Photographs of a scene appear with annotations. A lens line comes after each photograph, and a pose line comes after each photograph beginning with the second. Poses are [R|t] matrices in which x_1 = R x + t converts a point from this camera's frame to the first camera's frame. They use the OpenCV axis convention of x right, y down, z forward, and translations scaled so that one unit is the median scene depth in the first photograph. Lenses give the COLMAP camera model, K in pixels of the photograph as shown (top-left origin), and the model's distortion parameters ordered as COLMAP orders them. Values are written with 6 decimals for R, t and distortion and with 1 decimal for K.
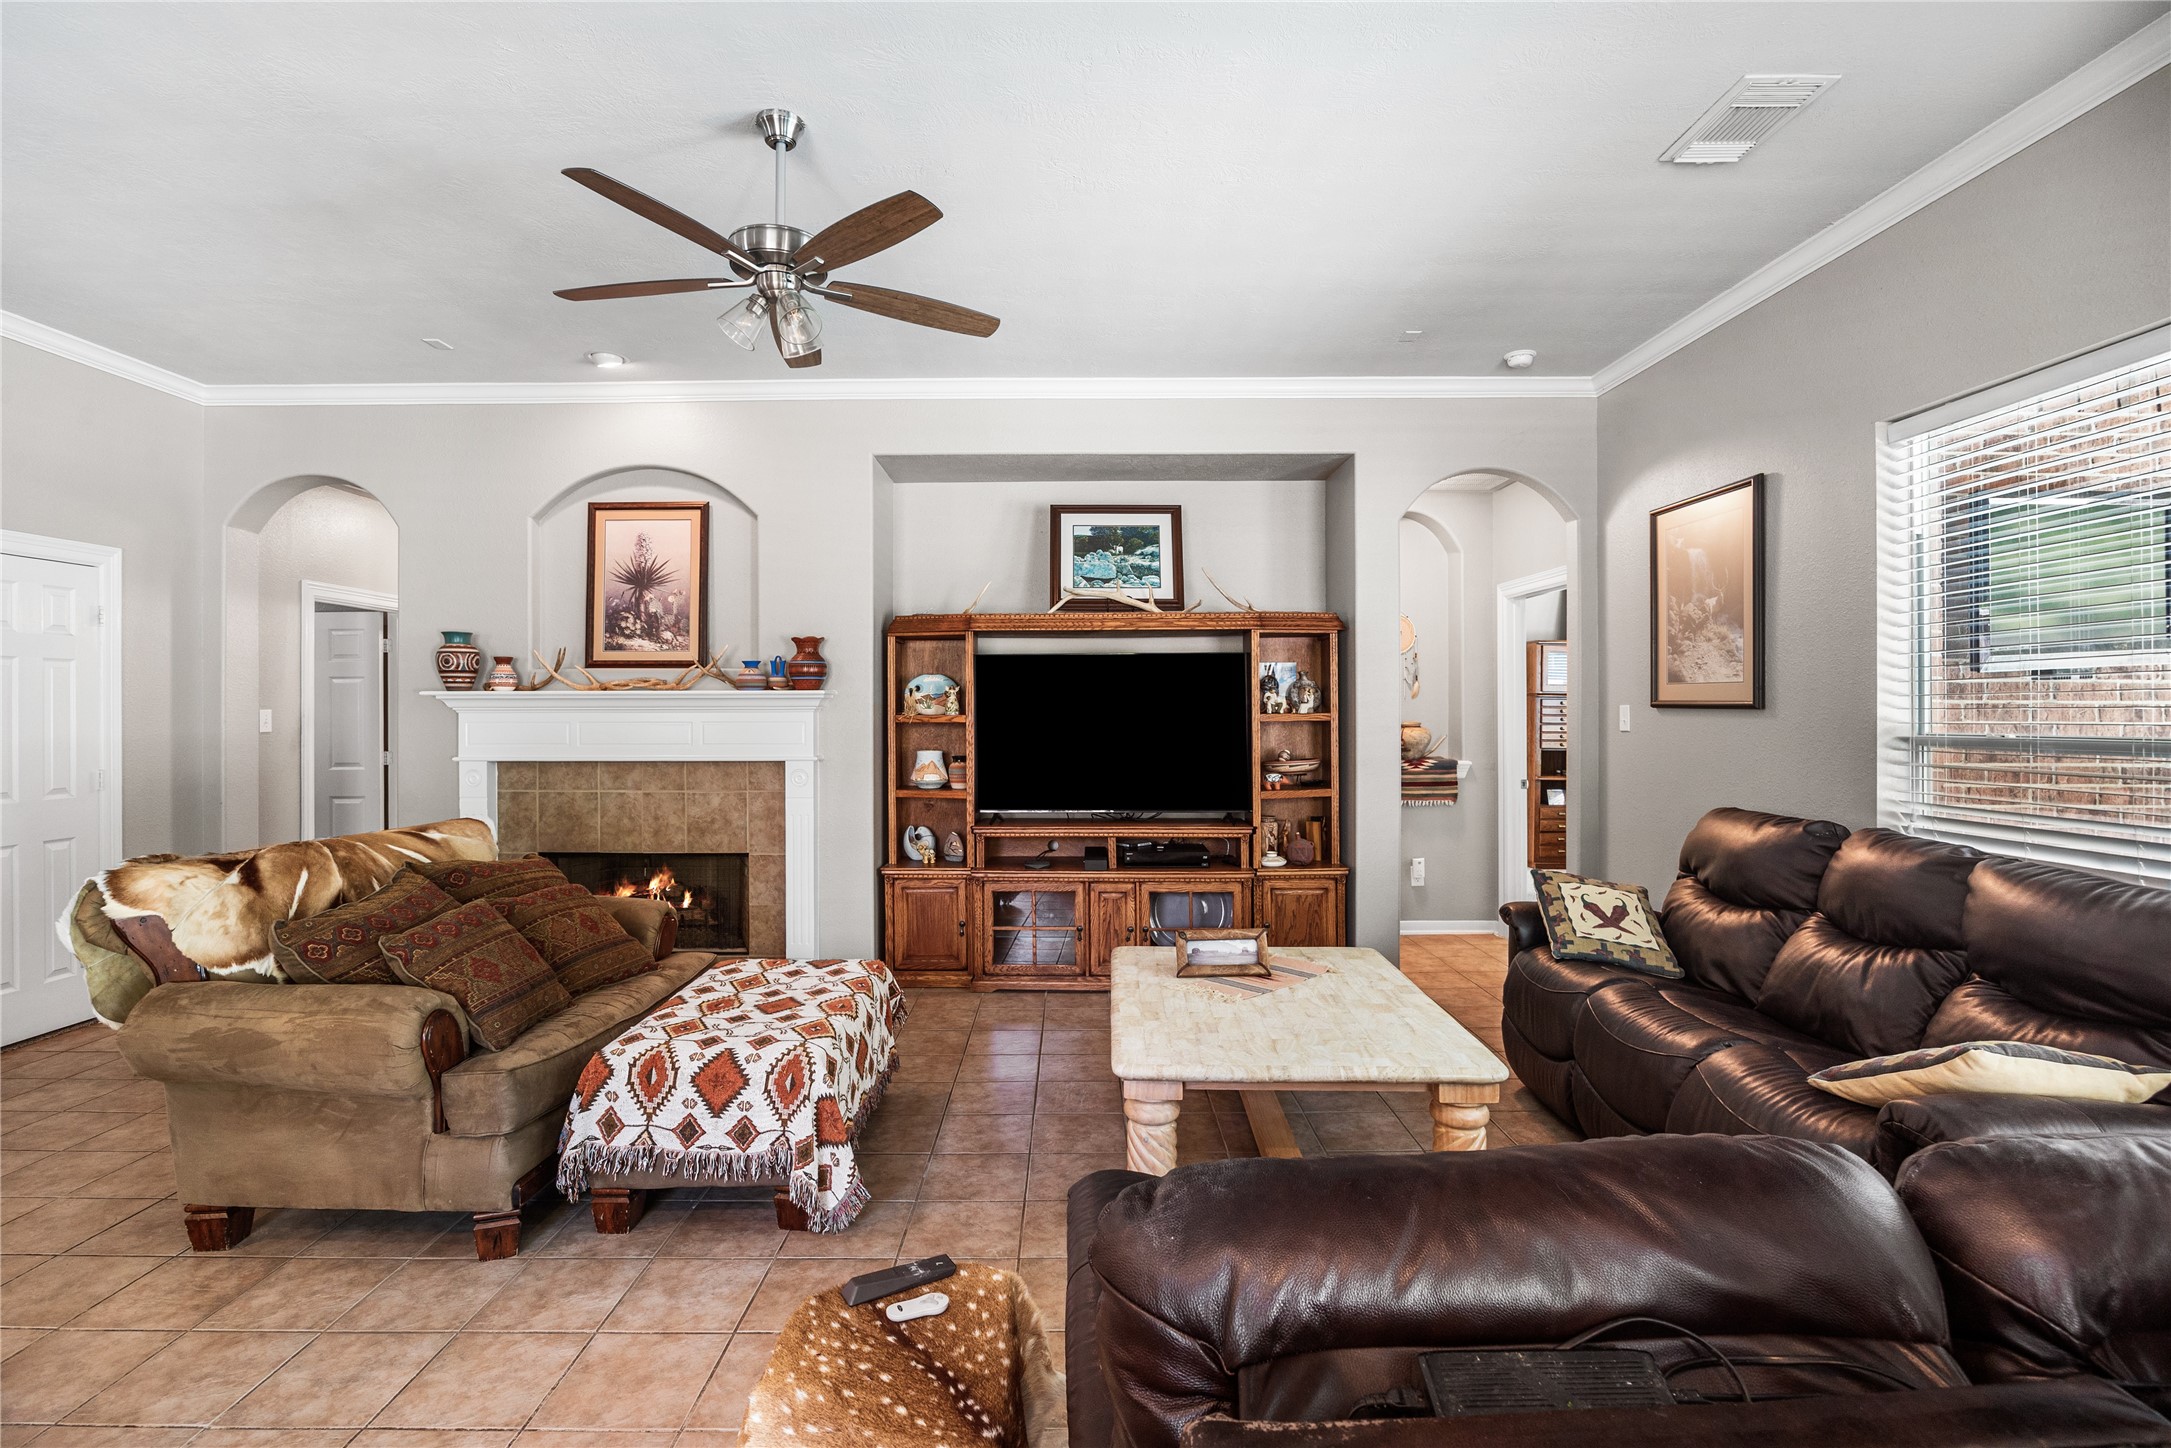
lens RADIAL K [[1021.7, 0, 1077.4], [0, 1021.7, 707.7], [0, 0, 1]] dist [-0.012907, -0.000059]
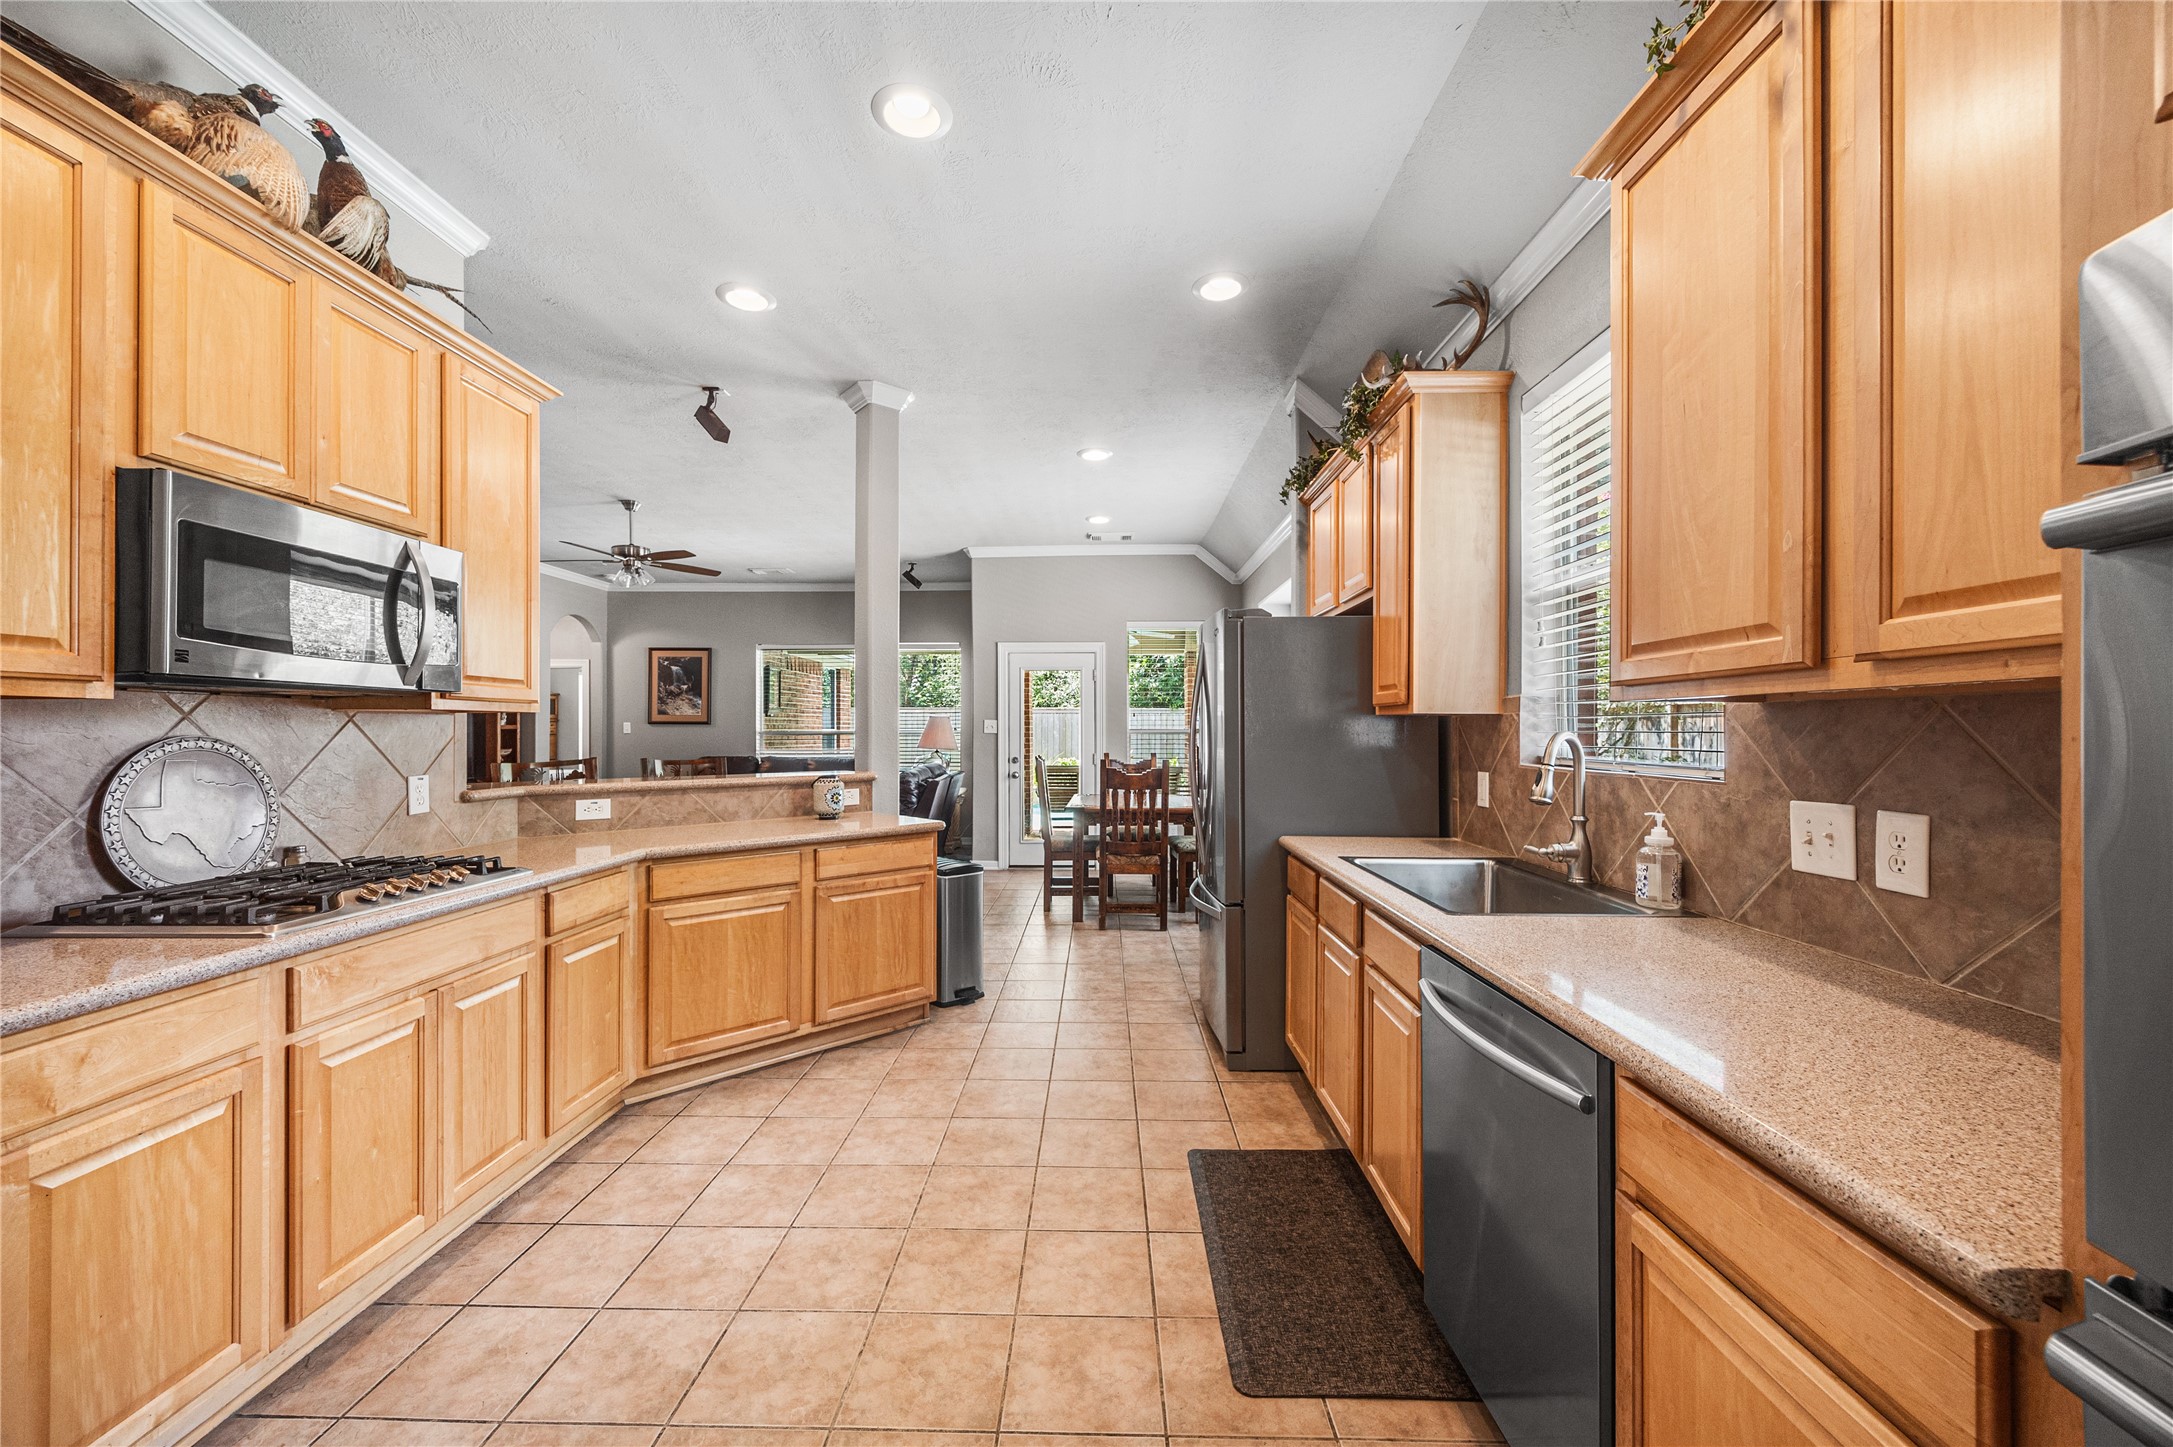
lens RADIAL K [[838.9, 0, 1086.5], [0, 838.9, 723.5], [0, 0, 1]] dist [-0.000209, 0.000030]
pose [[0.022692, 0.014283, 0.999640, -1.400974], [0.000100, 0.999898, -0.014289, 0.027135], [-0.999743, 0.000424, 0.022688, -0.150794]]
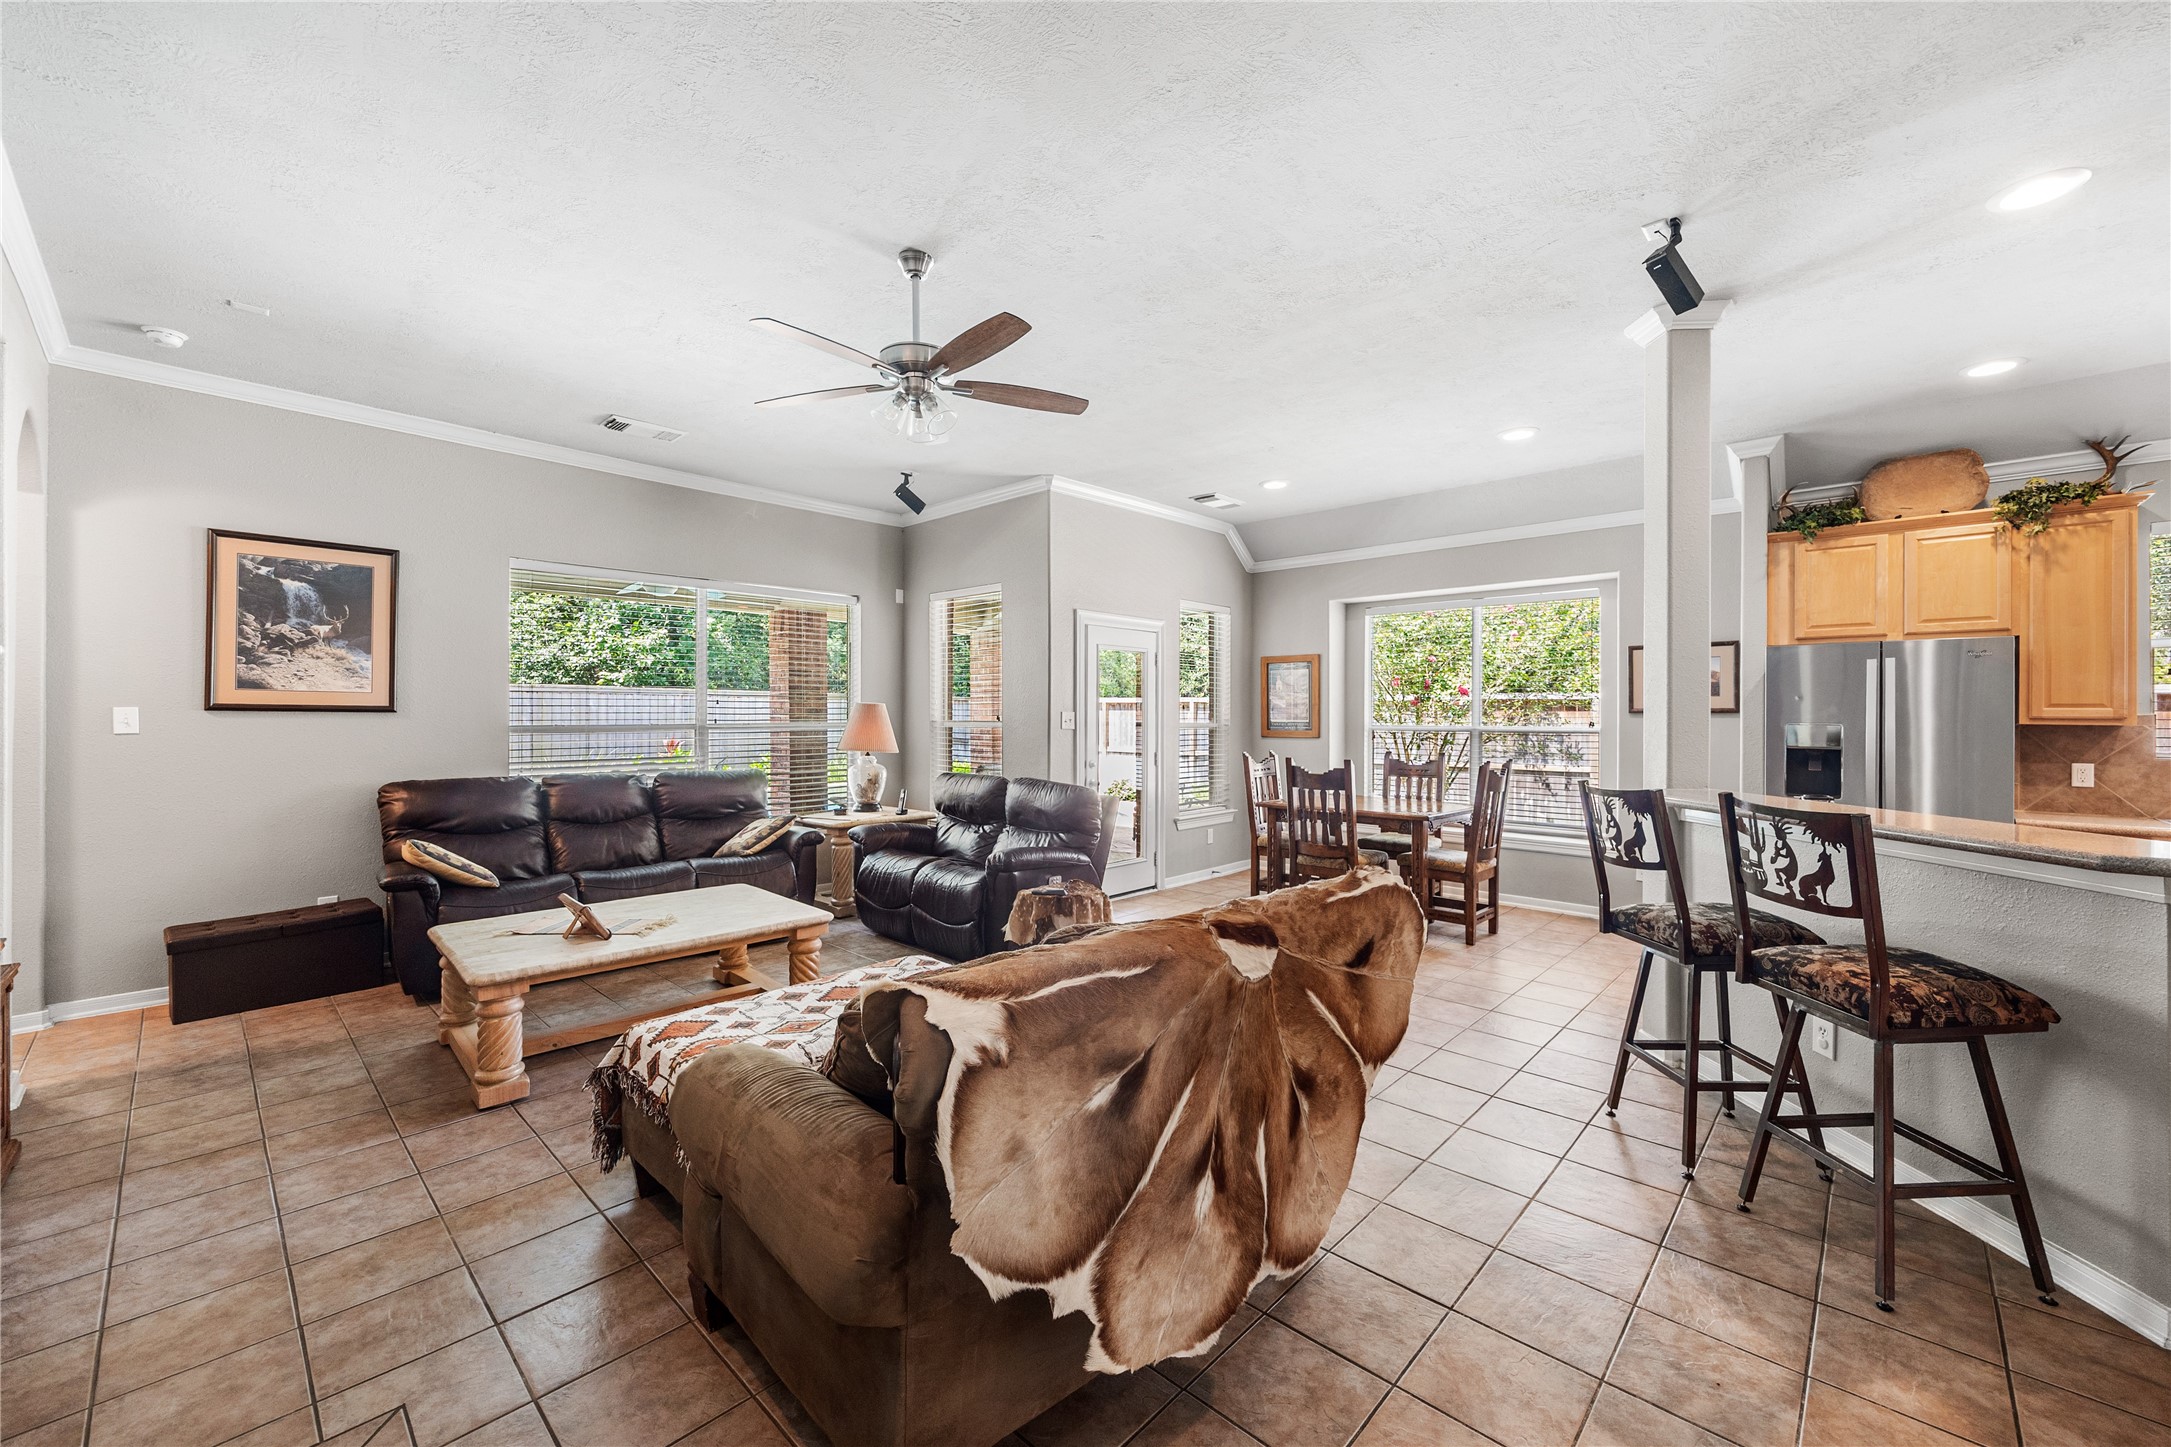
lens RADIAL K [[849.3, 0, 1088.3], [0, 849.3, 711.2], [0, 0, 1]] dist [-0.002195, -0.000178]
pose [[-0.730759, 0.004405, 0.682621, -0.666434], [-0.001013, 0.999971, -0.007538, 0.006498], [-0.682635, -0.006200, -0.730733, 0.919923]]
